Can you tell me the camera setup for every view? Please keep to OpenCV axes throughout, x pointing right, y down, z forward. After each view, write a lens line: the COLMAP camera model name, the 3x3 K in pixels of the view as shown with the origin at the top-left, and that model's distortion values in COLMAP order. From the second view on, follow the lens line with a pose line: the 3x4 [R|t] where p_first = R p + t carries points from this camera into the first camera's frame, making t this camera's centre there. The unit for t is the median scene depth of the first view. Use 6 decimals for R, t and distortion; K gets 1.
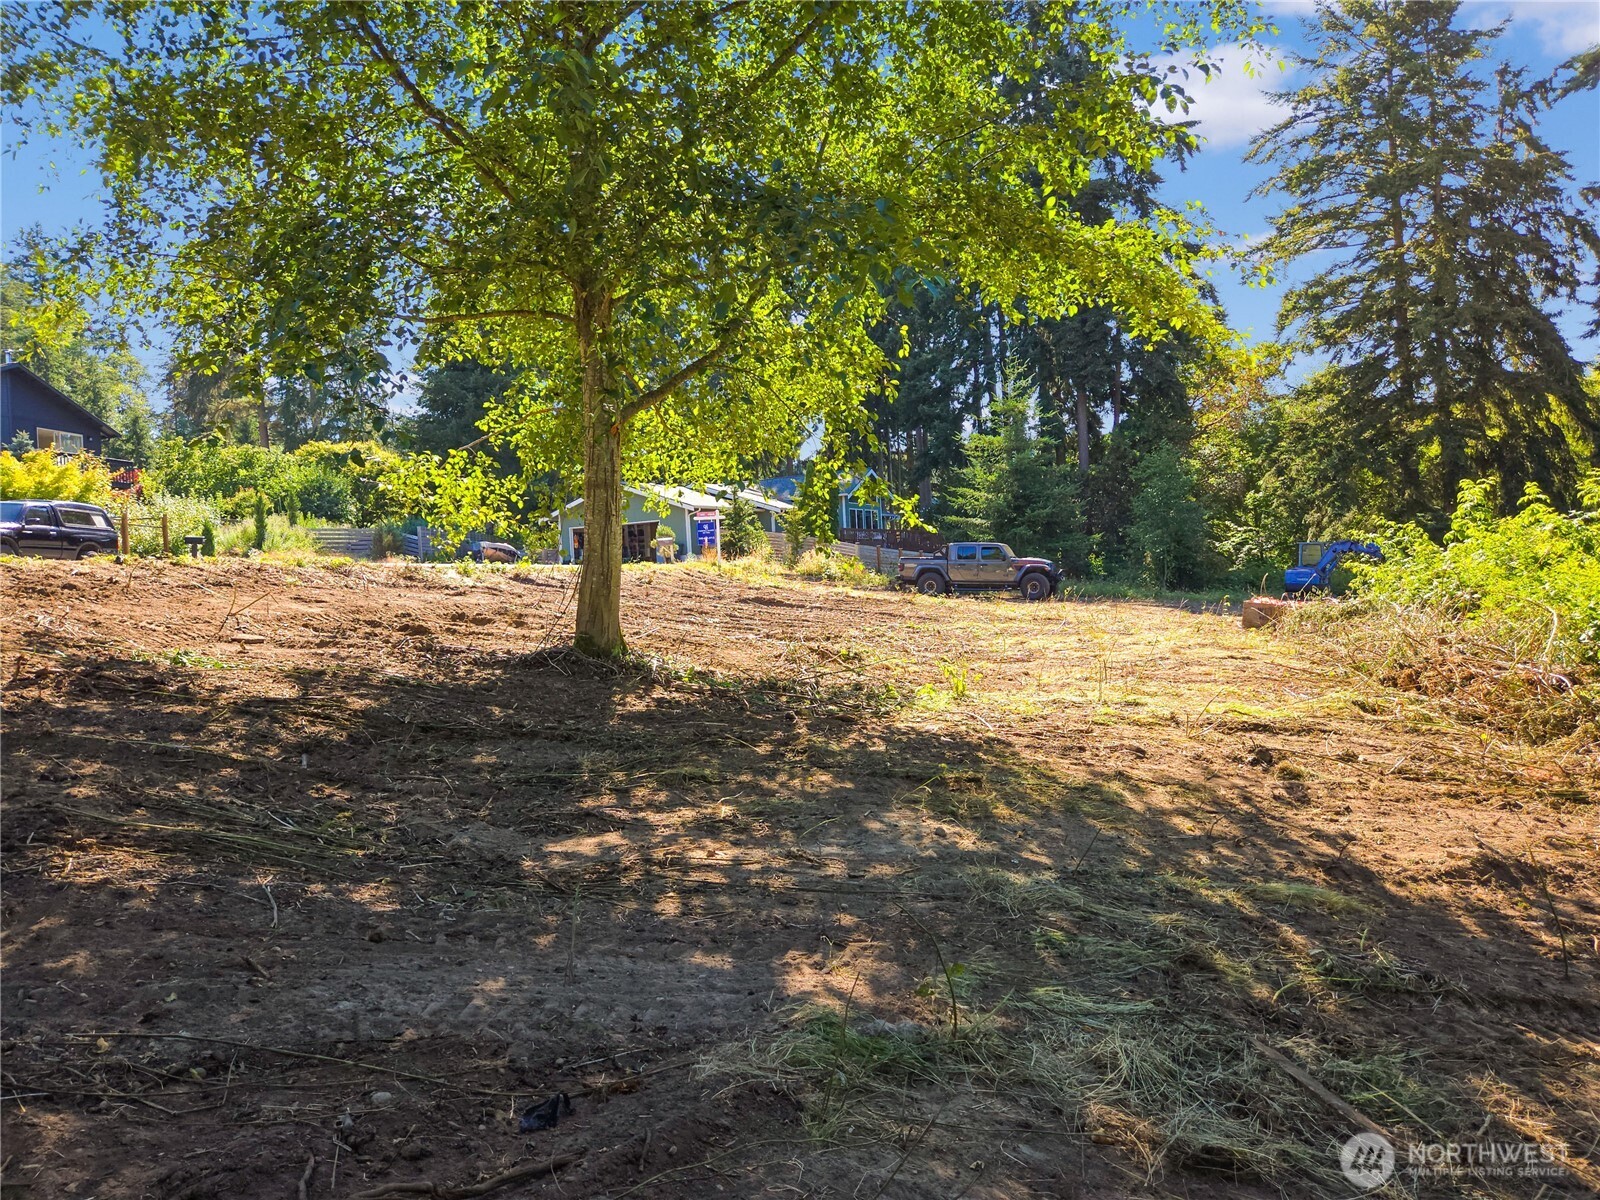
lens RADIAL K [[1093.0, 0, 786.3], [0, 1093.0, 587.9], [0, 0, 1]] dist [0.057772, -0.049464]
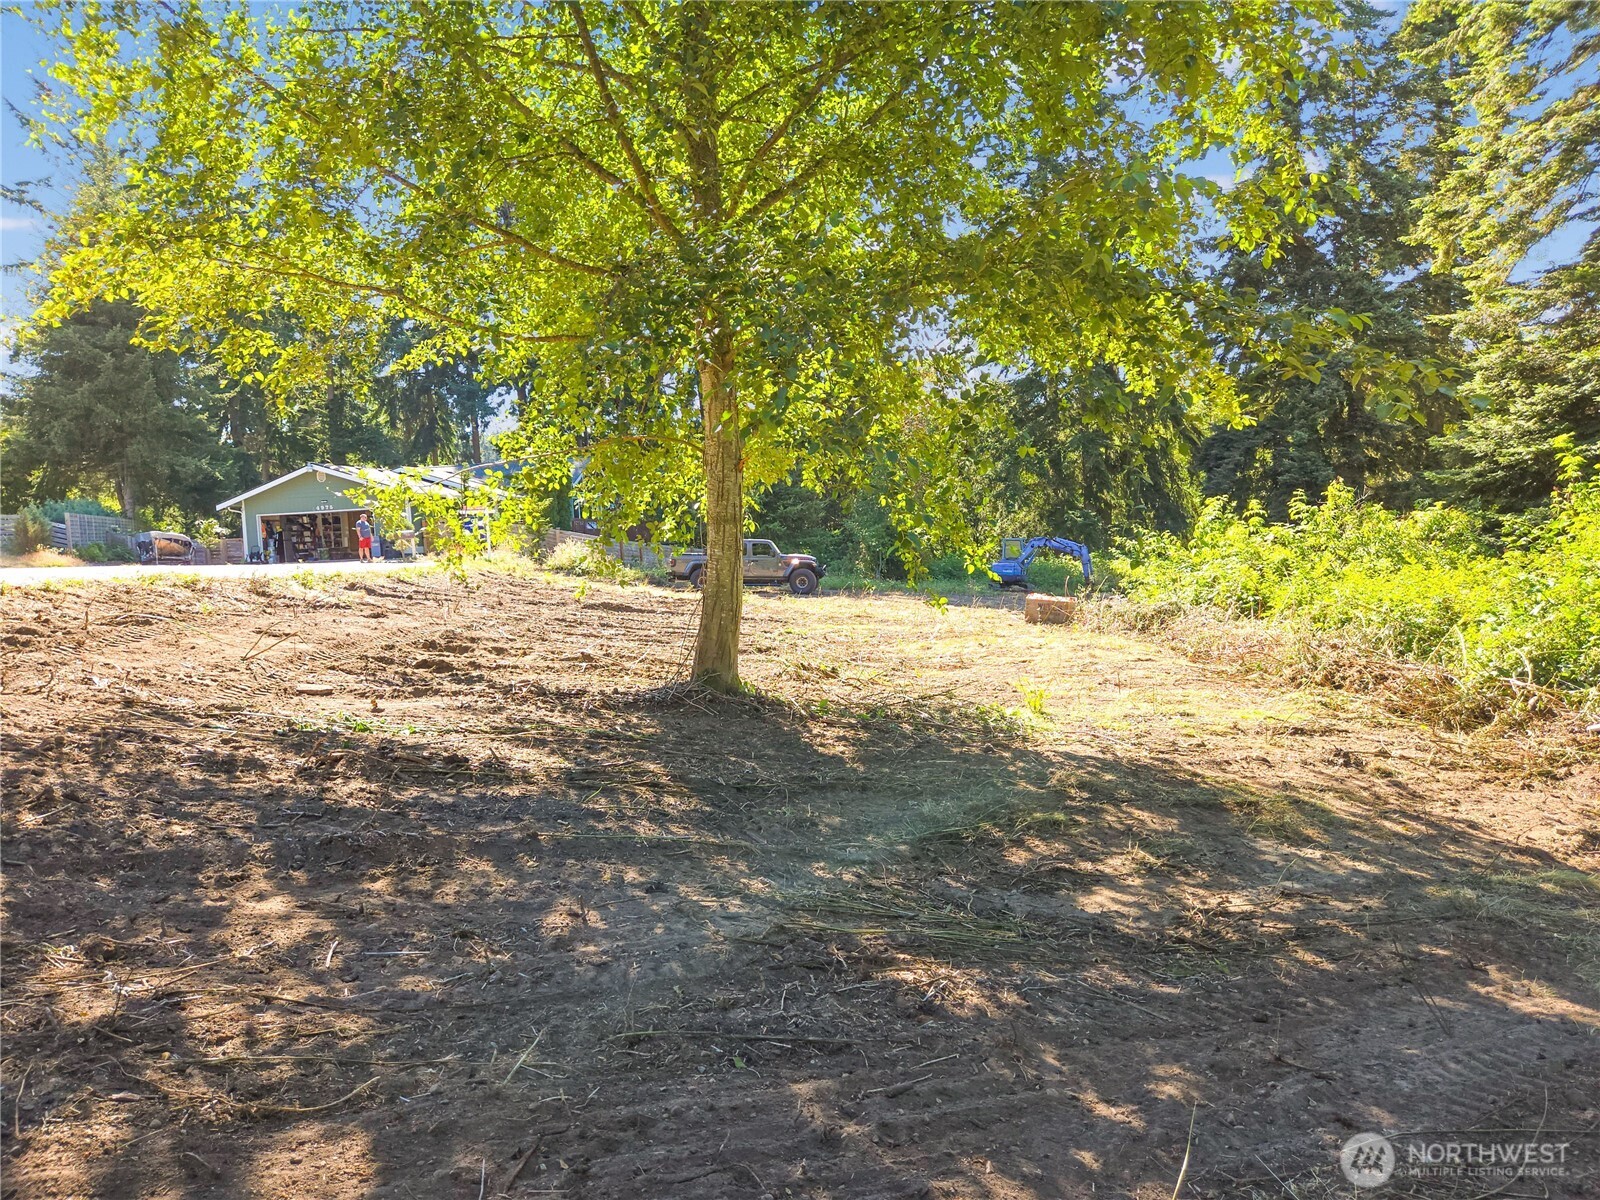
lens RADIAL K [[1093.0, 0, 798.7], [0, 1093.0, 602.6], [0, 0, 1]] dist [0.057772, -0.049464]
pose [[0.937689, -0.017554, 0.347033, -0.506374], [0.006523, 0.999436, 0.032928, -0.056787], [-0.347415, -0.028612, 0.937275, 0.072390]]
